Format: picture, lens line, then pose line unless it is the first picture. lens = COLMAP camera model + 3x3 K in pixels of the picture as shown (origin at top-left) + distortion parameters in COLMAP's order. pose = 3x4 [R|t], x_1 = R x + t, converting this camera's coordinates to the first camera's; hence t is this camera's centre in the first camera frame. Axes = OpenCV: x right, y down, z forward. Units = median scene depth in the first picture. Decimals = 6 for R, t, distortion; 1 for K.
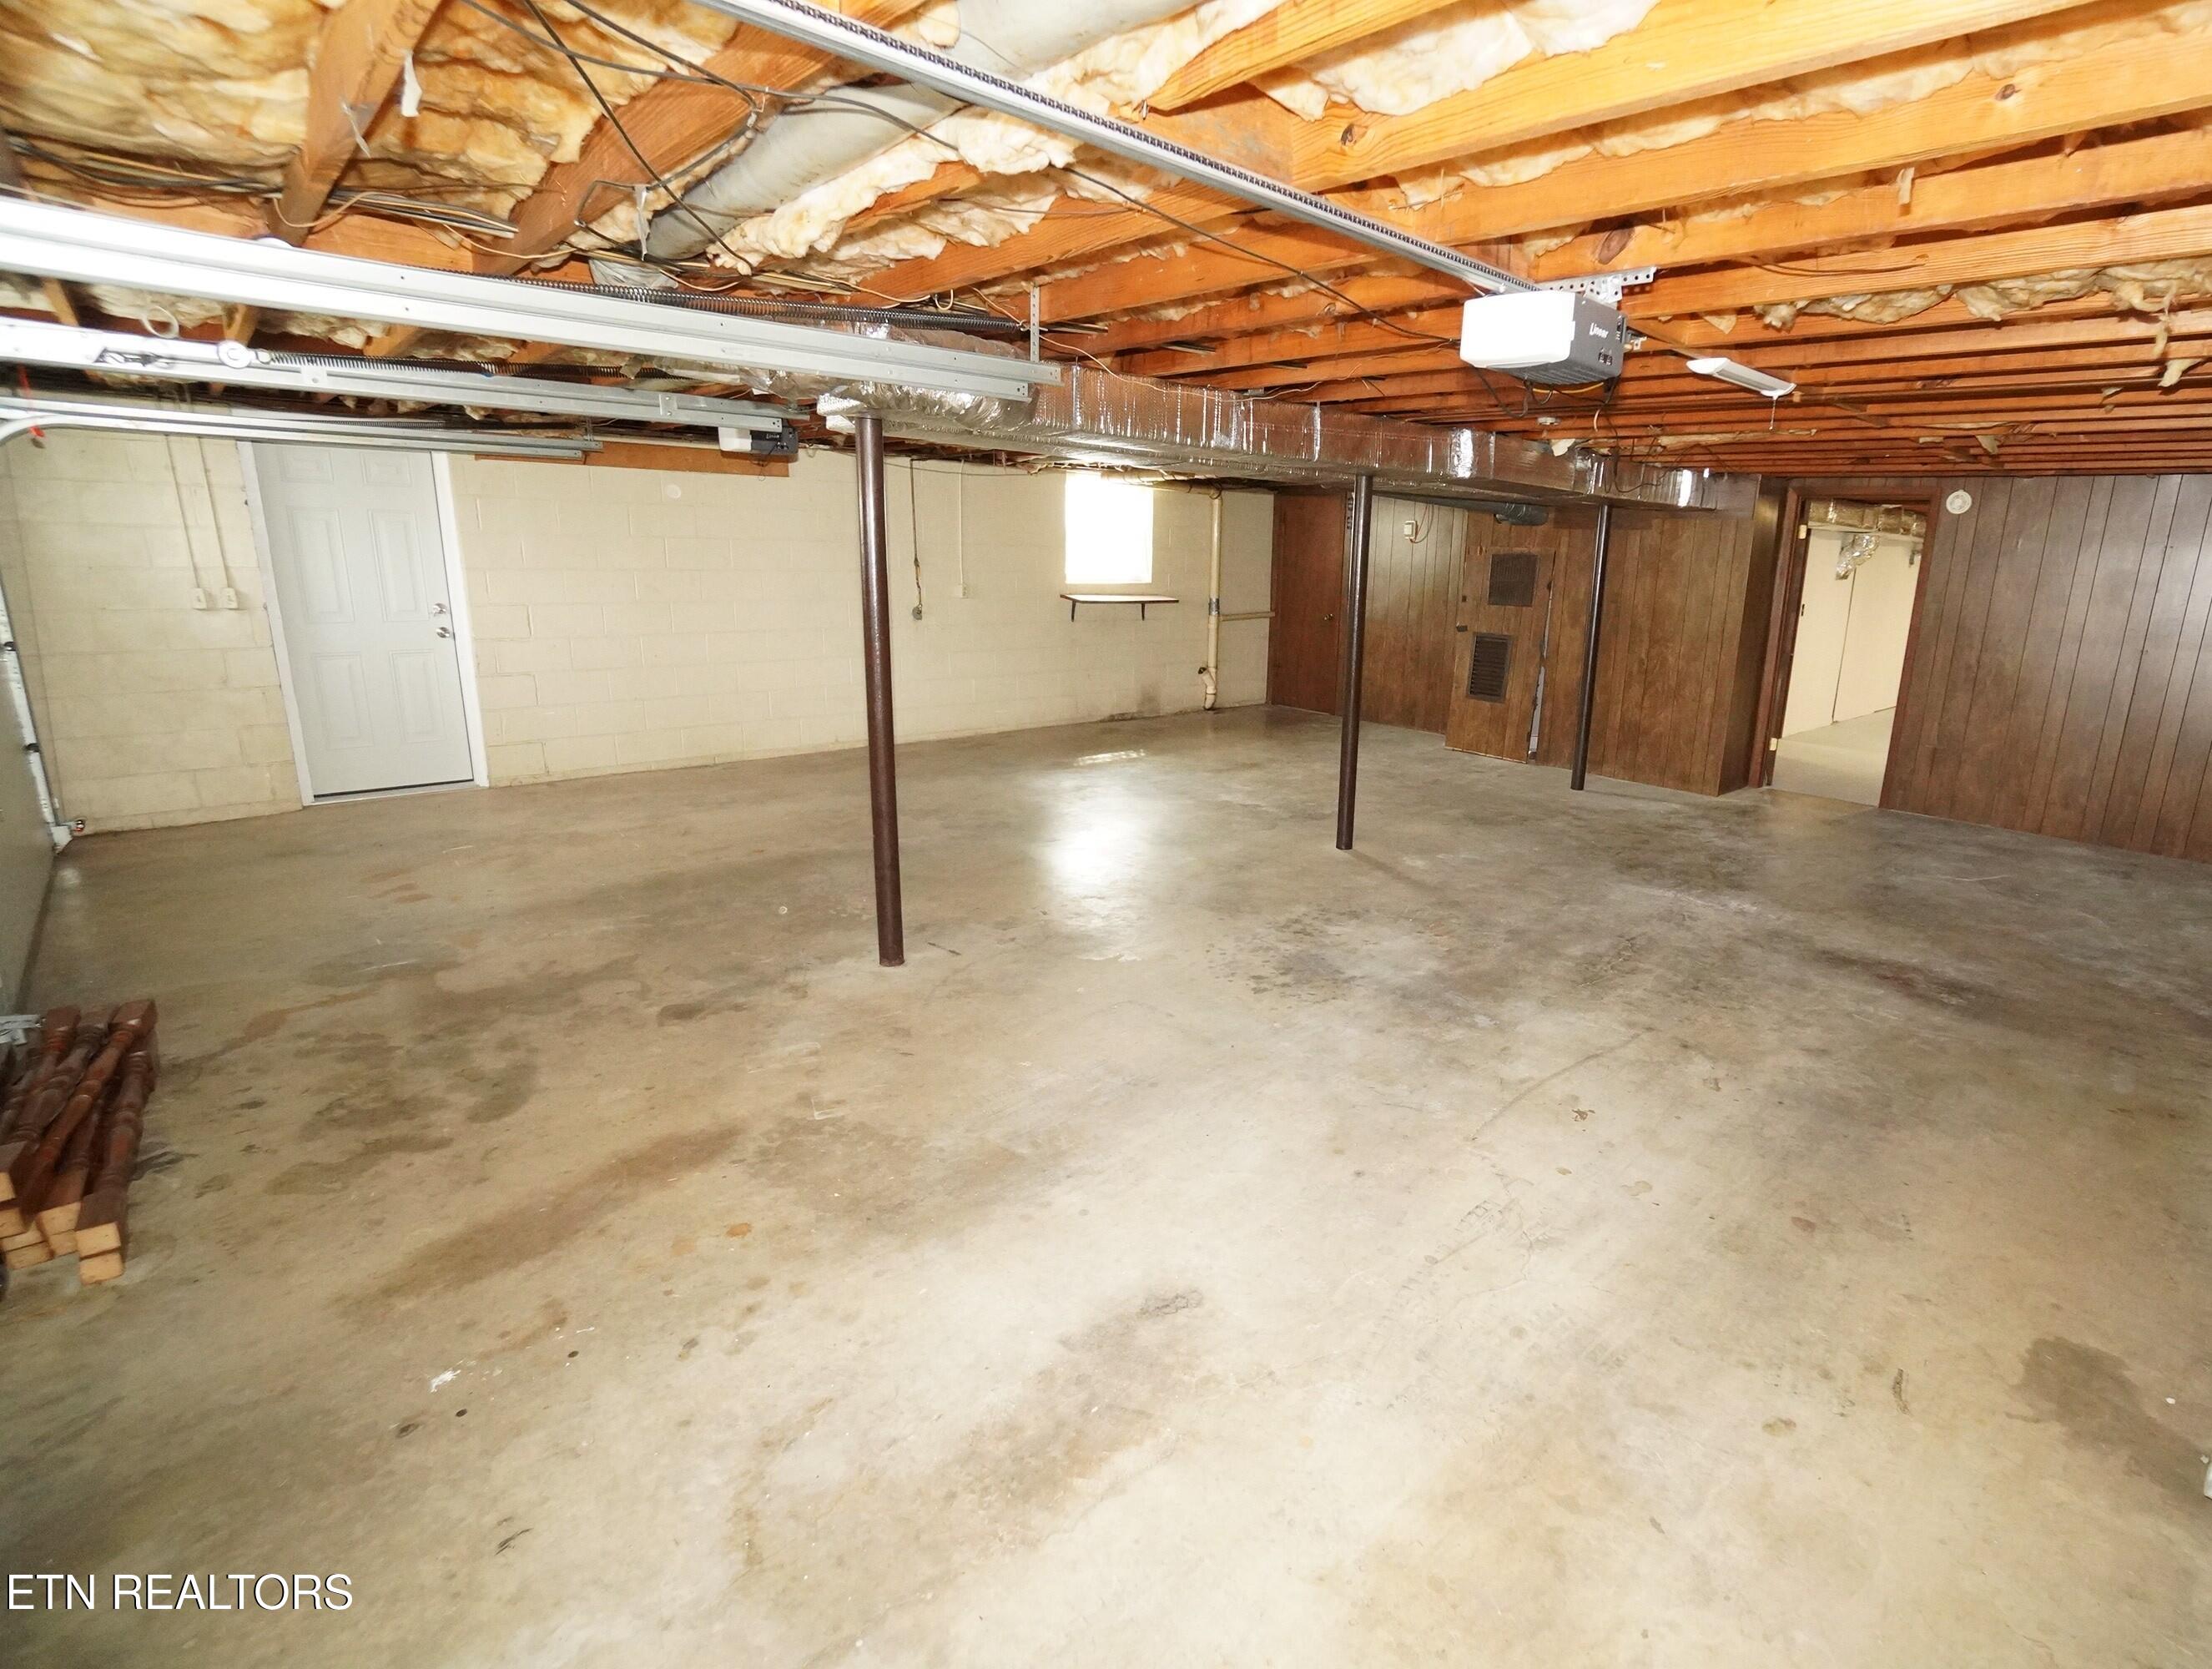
lens RADIAL K [[1214.8, 0, 1106.0], [0, 1214.8, 834.5], [0, 0, 1]] dist [-0.060810, -0.000119]
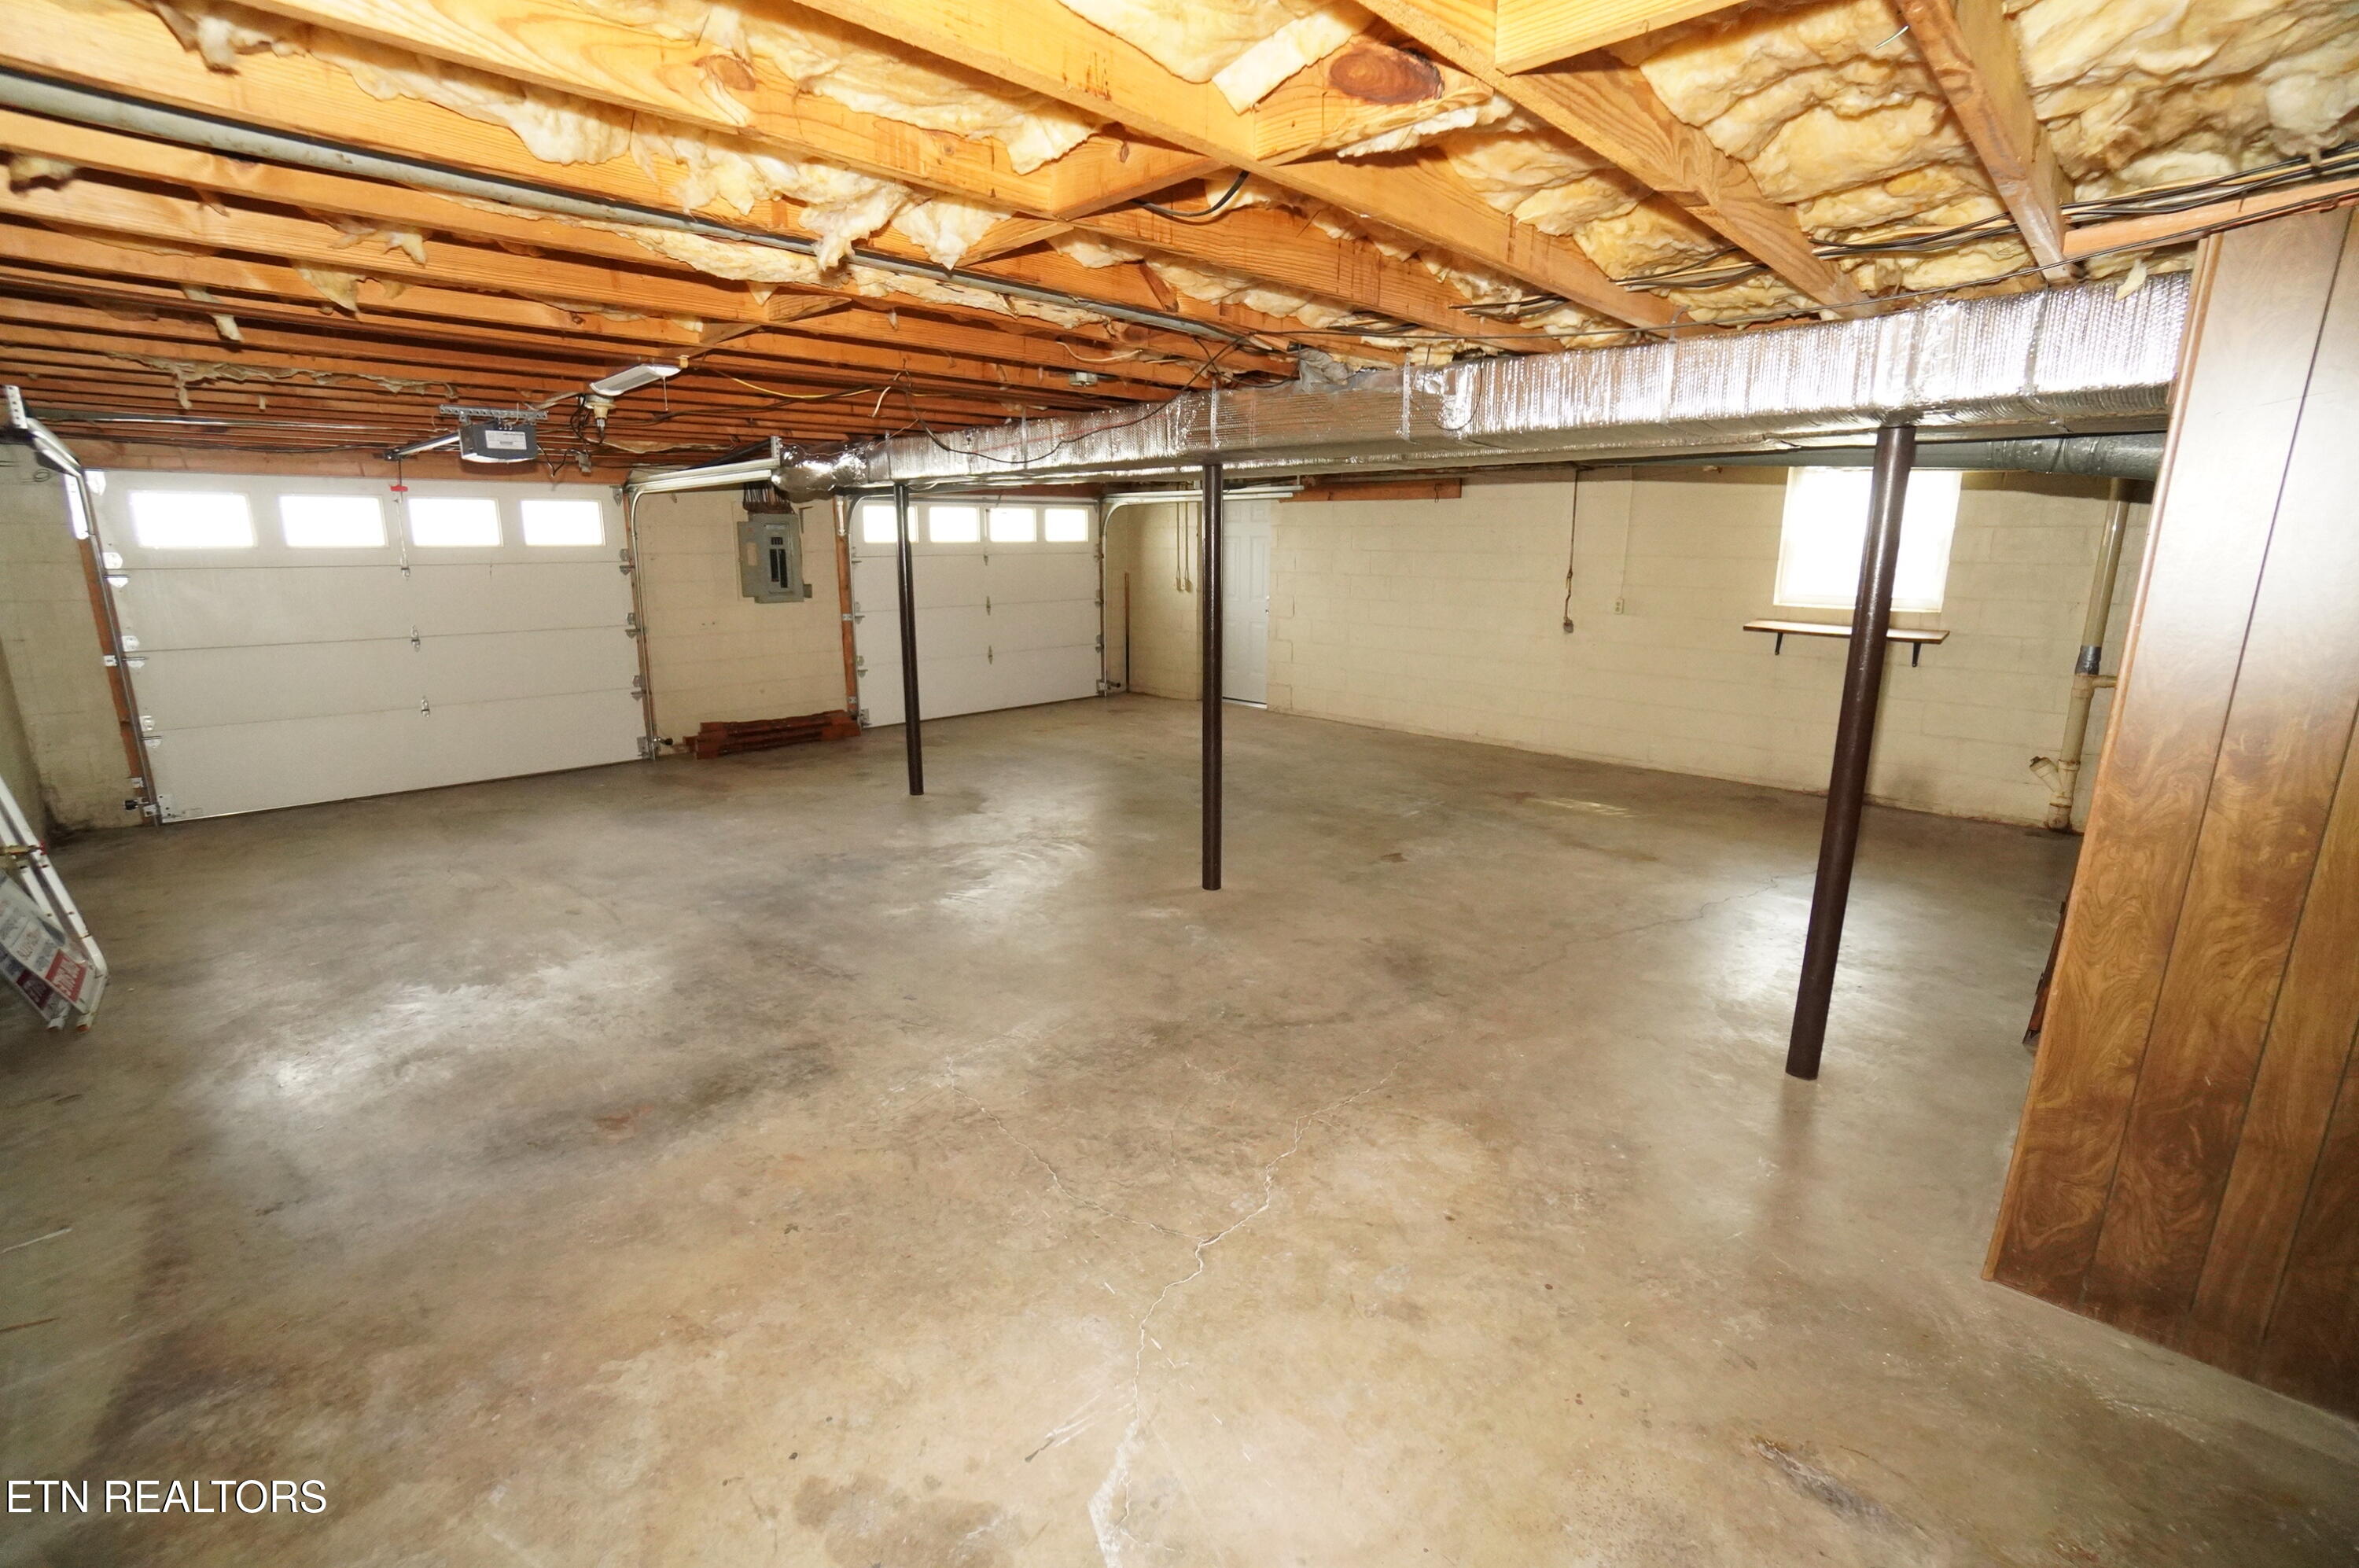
lens RADIAL K [[1037.8, 0, 1169.6], [0, 1037.8, 779.6], [0, 0, 1]] dist [-0.060830, 0.021830]
pose [[0.020712, 0.201650, -0.979239, 1.157931], [-0.233609, 0.953312, 0.191370, -0.254057], [0.972110, 0.224795, 0.066852, 1.144531]]
